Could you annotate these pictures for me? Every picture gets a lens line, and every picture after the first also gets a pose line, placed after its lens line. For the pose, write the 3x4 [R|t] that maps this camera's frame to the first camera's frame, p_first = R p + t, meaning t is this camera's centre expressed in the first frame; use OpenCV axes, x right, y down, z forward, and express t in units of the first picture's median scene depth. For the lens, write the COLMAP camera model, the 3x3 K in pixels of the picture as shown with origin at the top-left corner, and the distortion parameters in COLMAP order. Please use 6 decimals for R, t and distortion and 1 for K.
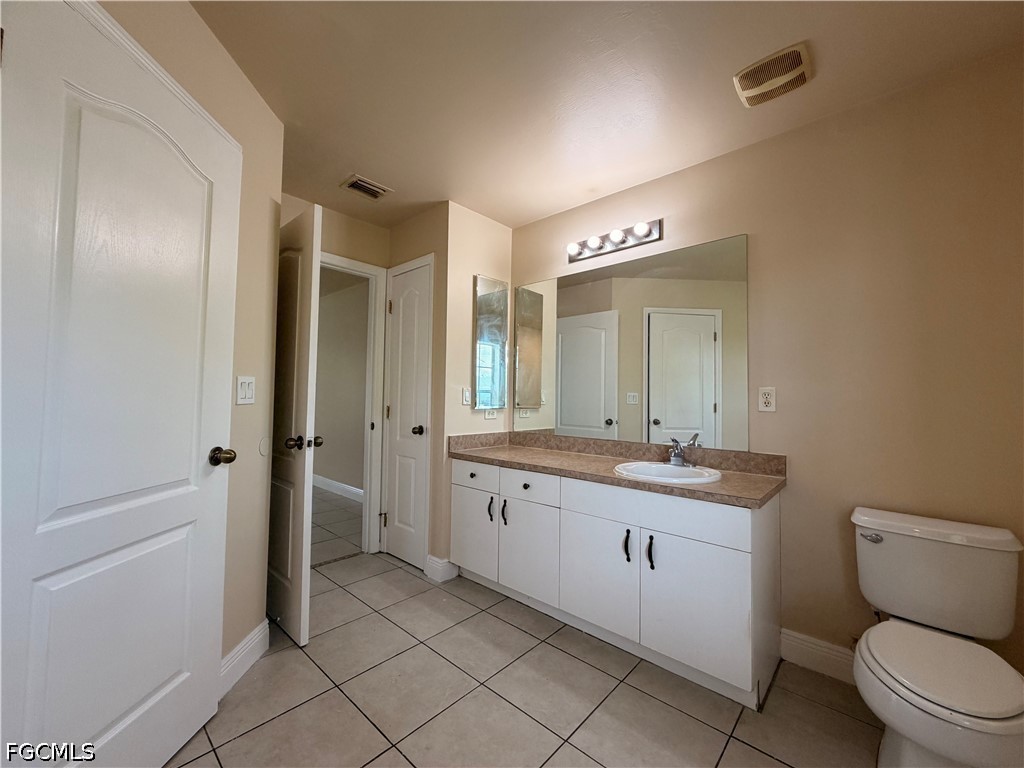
lens RADIAL K [[409.9, 0, 509.8], [0, 409.9, 383.7], [0, 0, 1]] dist [0.000028, -0.000135]
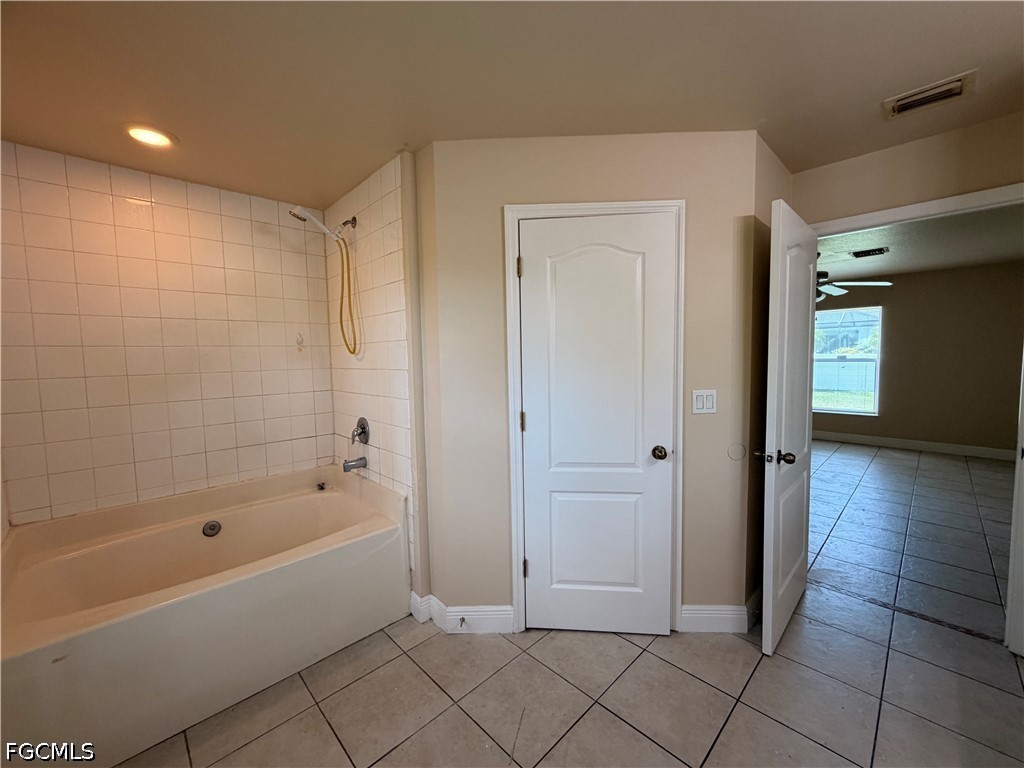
lens RADIAL K [[409.9, 0, 509.8], [0, 409.9, 383.7], [0, 0, 1]] dist [0.000028, -0.000135]
pose [[-0.062793, 0.063172, -0.996025, 0.638973], [0.052029, 0.996845, 0.059944, -0.153731], [0.996669, -0.048058, -0.065882, 0.591018]]
